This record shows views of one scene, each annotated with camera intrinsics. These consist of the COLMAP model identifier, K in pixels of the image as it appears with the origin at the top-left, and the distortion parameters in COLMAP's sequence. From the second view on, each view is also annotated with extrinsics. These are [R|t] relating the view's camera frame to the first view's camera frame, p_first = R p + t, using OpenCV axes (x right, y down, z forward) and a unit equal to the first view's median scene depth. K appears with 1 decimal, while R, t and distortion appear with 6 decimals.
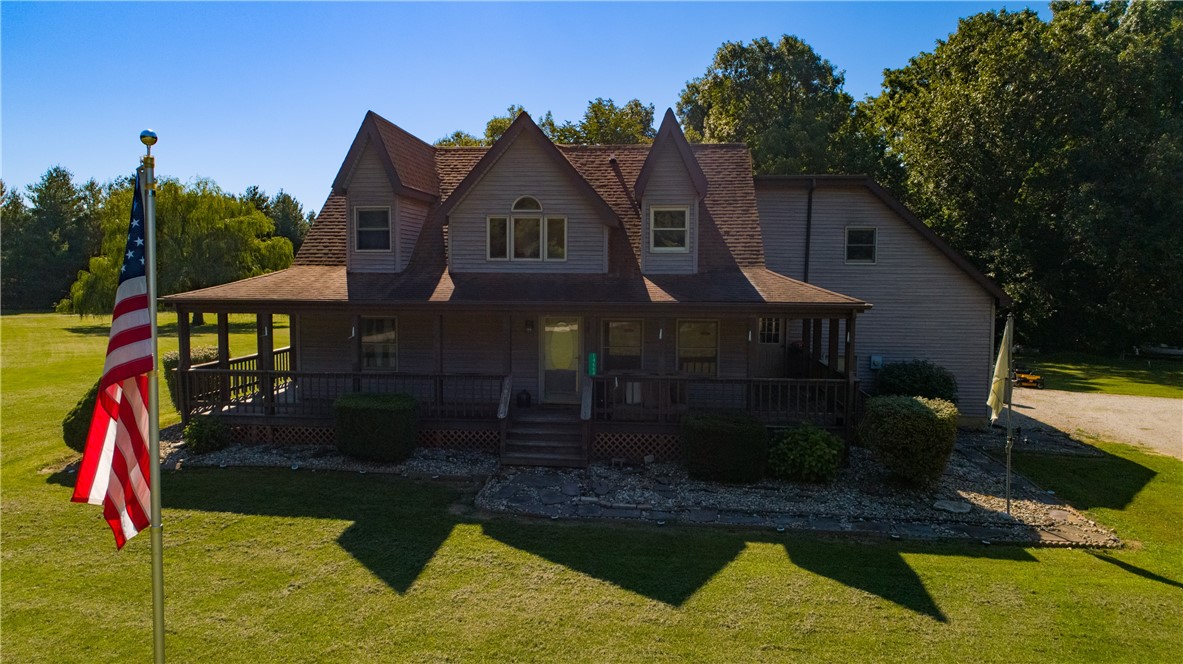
lens RADIAL K [[795.5, 0, 591.5], [0, 795.5, 332.0], [0, 0, 1]] dist [-0.003424, 0.000899]
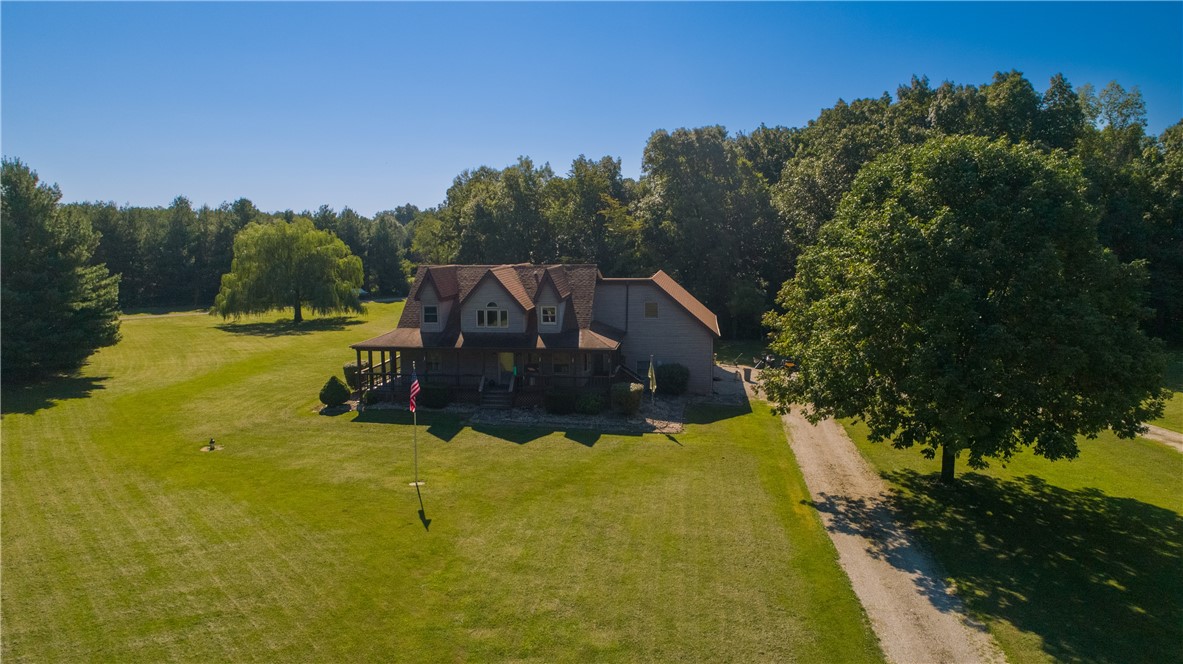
lens RADIAL K [[795.5, 0, 591.5], [0, 795.5, 332.0], [0, 0, 1]] dist [-0.003424, 0.000899]
pose [[0.998815, -0.007338, -0.048102, 0.336513], [0.009491, 0.998956, 0.044693, -0.178899], [0.047724, -0.045096, 0.997842, -1.418768]]
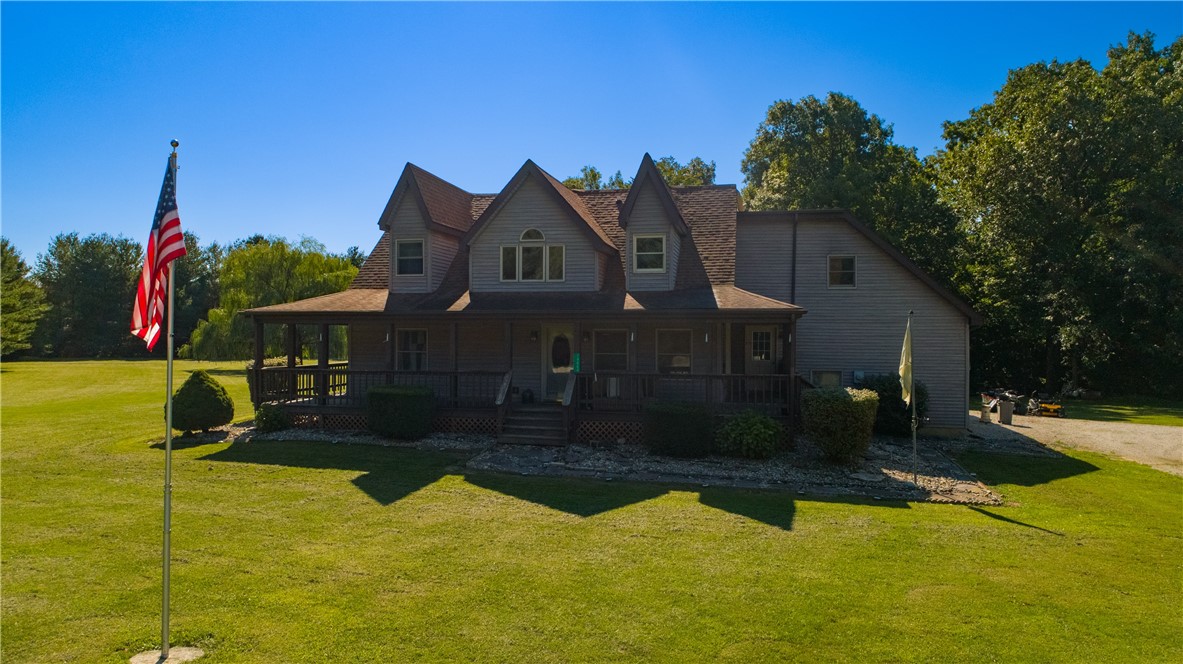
lens RADIAL K [[795.5, 0, 591.5], [0, 795.5, 332.0], [0, 0, 1]] dist [-0.003424, 0.000899]
pose [[0.992914, -0.002196, -0.118815, 0.146997], [-0.006912, 0.997069, -0.076192, 0.075773], [0.118634, 0.076474, 0.989989, -0.169228]]
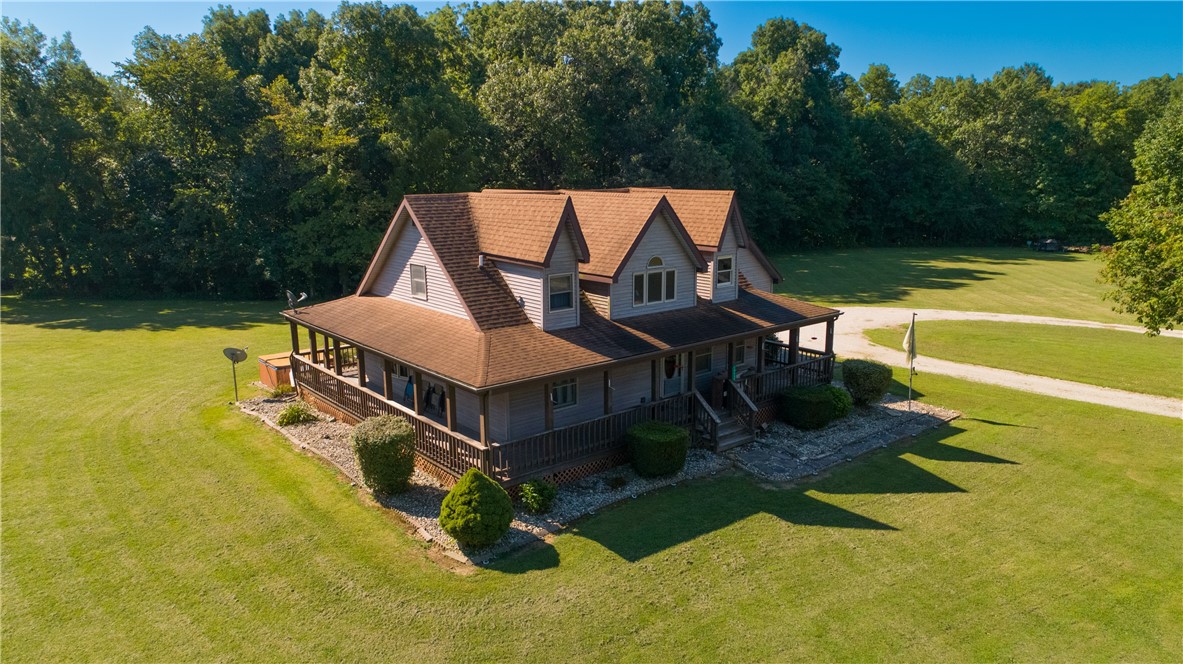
lens RADIAL K [[795.5, 0, 591.5], [0, 795.5, 332.0], [0, 0, 1]] dist [-0.003424, 0.000899]
pose [[0.699132, -0.154342, 0.698136, -1.069309], [0.063323, 0.985952, 0.154558, -0.248914], [-0.712183, -0.063848, 0.699084, 0.132639]]
